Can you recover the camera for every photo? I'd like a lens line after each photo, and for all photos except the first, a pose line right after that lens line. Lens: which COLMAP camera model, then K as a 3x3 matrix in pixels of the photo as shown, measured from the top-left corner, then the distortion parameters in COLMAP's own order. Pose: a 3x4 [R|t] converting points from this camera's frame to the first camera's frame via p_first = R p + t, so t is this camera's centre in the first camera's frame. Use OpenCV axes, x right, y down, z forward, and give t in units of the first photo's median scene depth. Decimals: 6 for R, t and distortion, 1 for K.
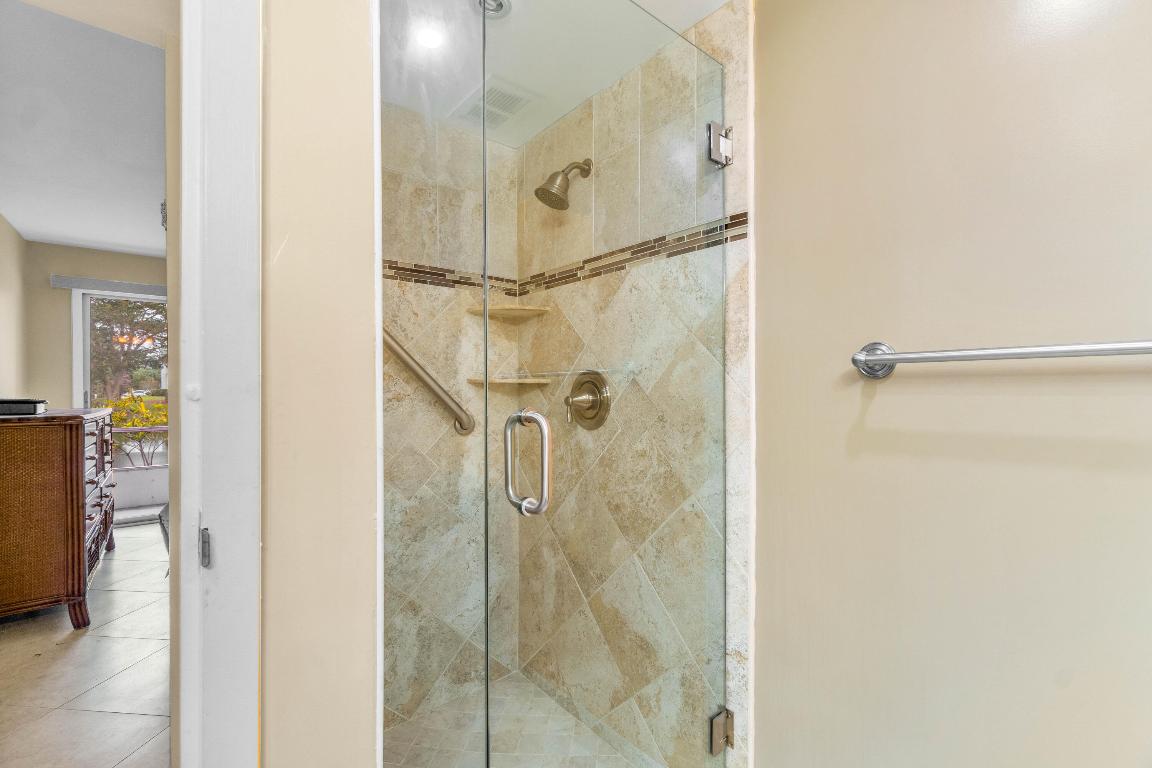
lens RADIAL K [[511.8, 0, 581.6], [0, 511.8, 384.8], [0, 0, 1]] dist [-0.000926, -0.000322]
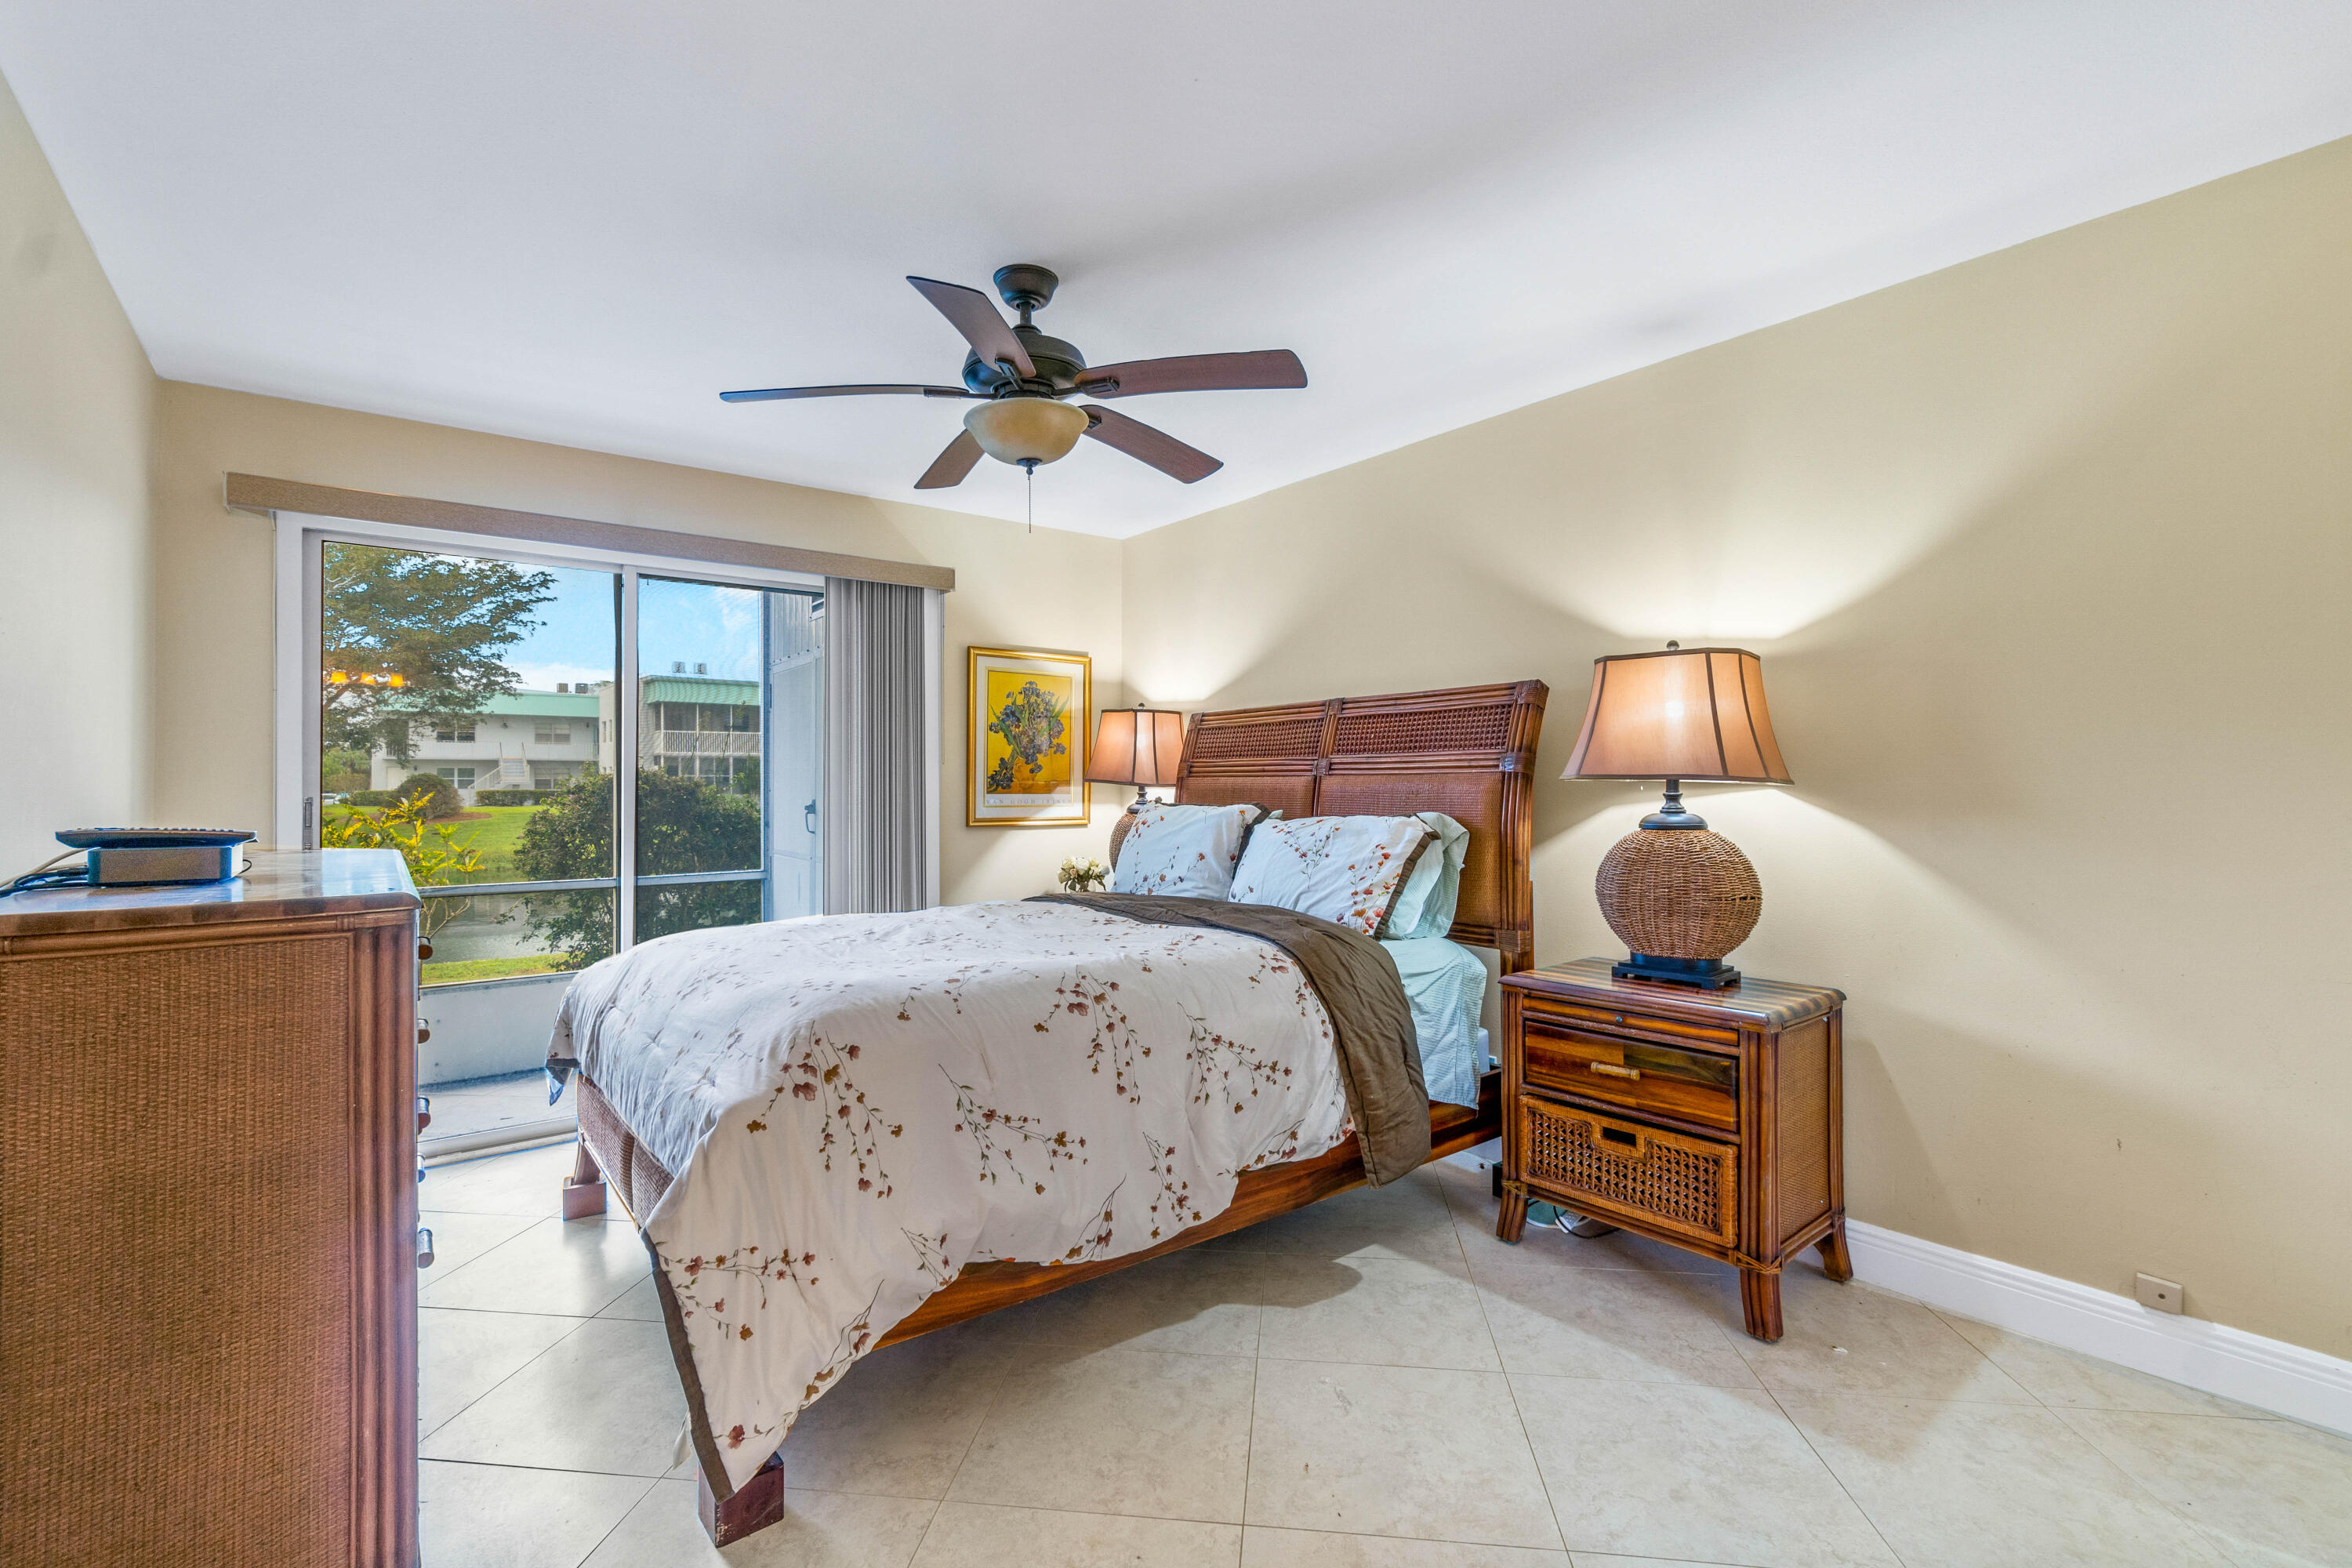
lens RADIAL K [[1045.0, 0, 1190.0], [0, 1045.0, 772.8], [0, 0, 1]] dist [-0.000926, -0.000322]
pose [[0.999853, 0.001395, -0.017078, -0.513272], [-0.001577, 0.999942, -0.010641, 0.002126], [0.017062, 0.010667, 0.999798, 0.419766]]
